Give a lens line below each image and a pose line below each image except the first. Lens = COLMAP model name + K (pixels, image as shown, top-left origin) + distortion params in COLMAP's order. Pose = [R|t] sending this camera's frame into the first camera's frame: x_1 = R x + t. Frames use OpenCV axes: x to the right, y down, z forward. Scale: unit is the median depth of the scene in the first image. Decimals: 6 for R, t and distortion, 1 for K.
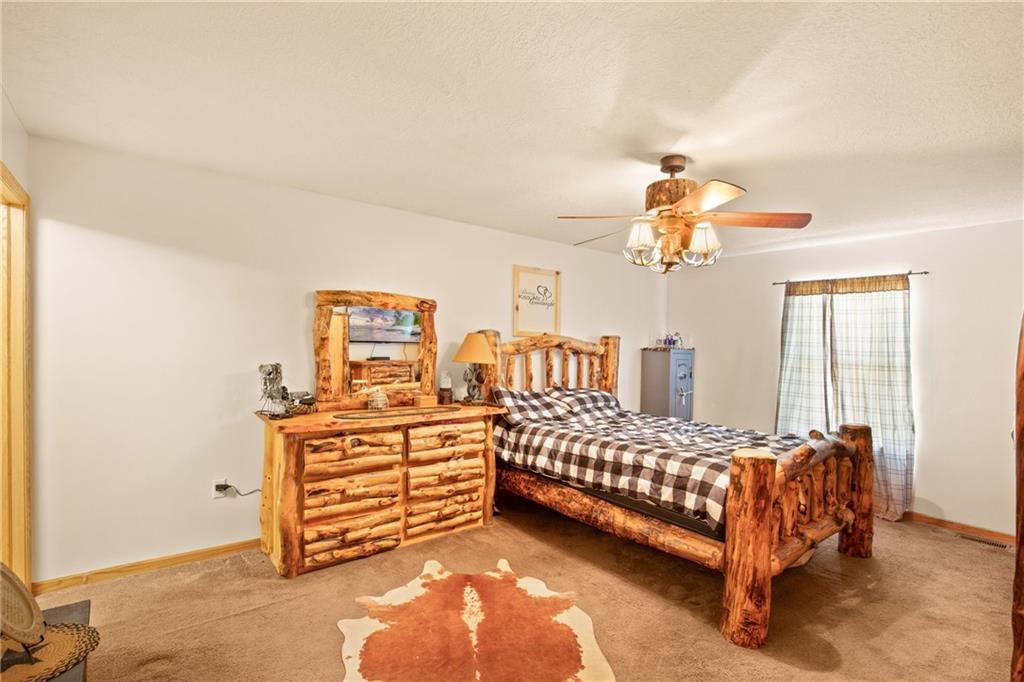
lens RADIAL K [[486.0, 0, 513.4], [0, 486.0, 344.8], [0, 0, 1]] dist [0.003215, 0.000285]
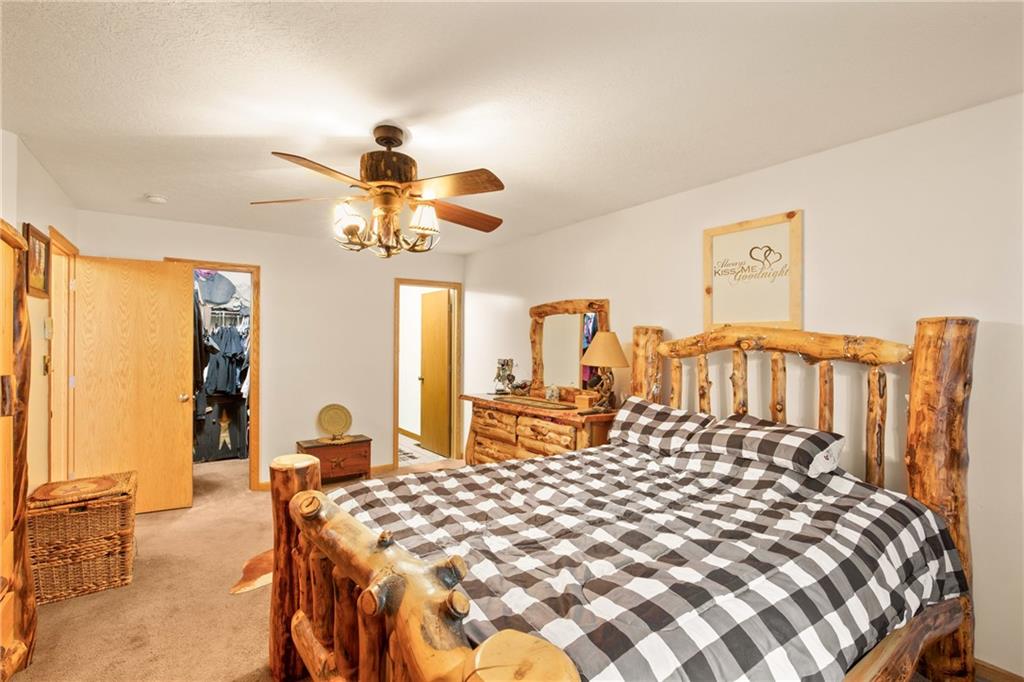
lens RADIAL K [[486.0, 0, 512.7], [0, 486.0, 341.9], [0, 0, 1]] dist [0.003215, 0.000285]
pose [[-0.040425, -0.016327, -0.999049, 0.786048], [-0.000270, 0.999867, -0.016329, 0.009685], [0.999183, -0.000390, -0.040424, 0.831625]]
